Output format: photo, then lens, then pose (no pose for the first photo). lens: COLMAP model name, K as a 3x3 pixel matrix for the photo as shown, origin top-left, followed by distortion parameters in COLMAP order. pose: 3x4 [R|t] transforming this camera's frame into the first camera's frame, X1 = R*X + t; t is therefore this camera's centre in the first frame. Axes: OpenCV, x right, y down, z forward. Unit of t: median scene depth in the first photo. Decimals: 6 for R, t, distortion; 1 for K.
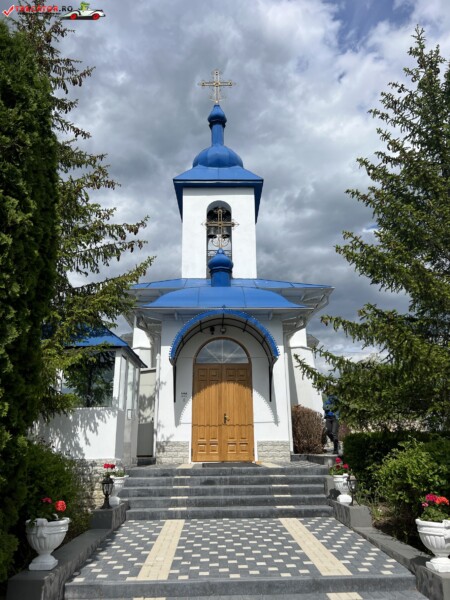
lens RADIAL K [[453.7, 0, 220.9], [0, 453.7, 299.0], [0, 0, 1]] dist [0.046792, -0.055420]
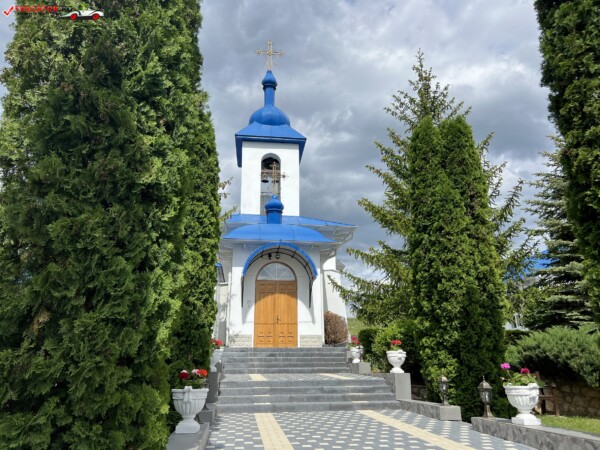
lens RADIAL K [[453.7, 0, 299.4], [0, 453.7, 223.4], [0, 0, 1]] dist [0.046792, -0.055420]
pose [[0.993291, 0.035086, 0.110189, -0.088493], [-0.035521, 0.999367, 0.001984, -0.039626], [-0.110049, -0.005884, 0.993909, -0.404015]]
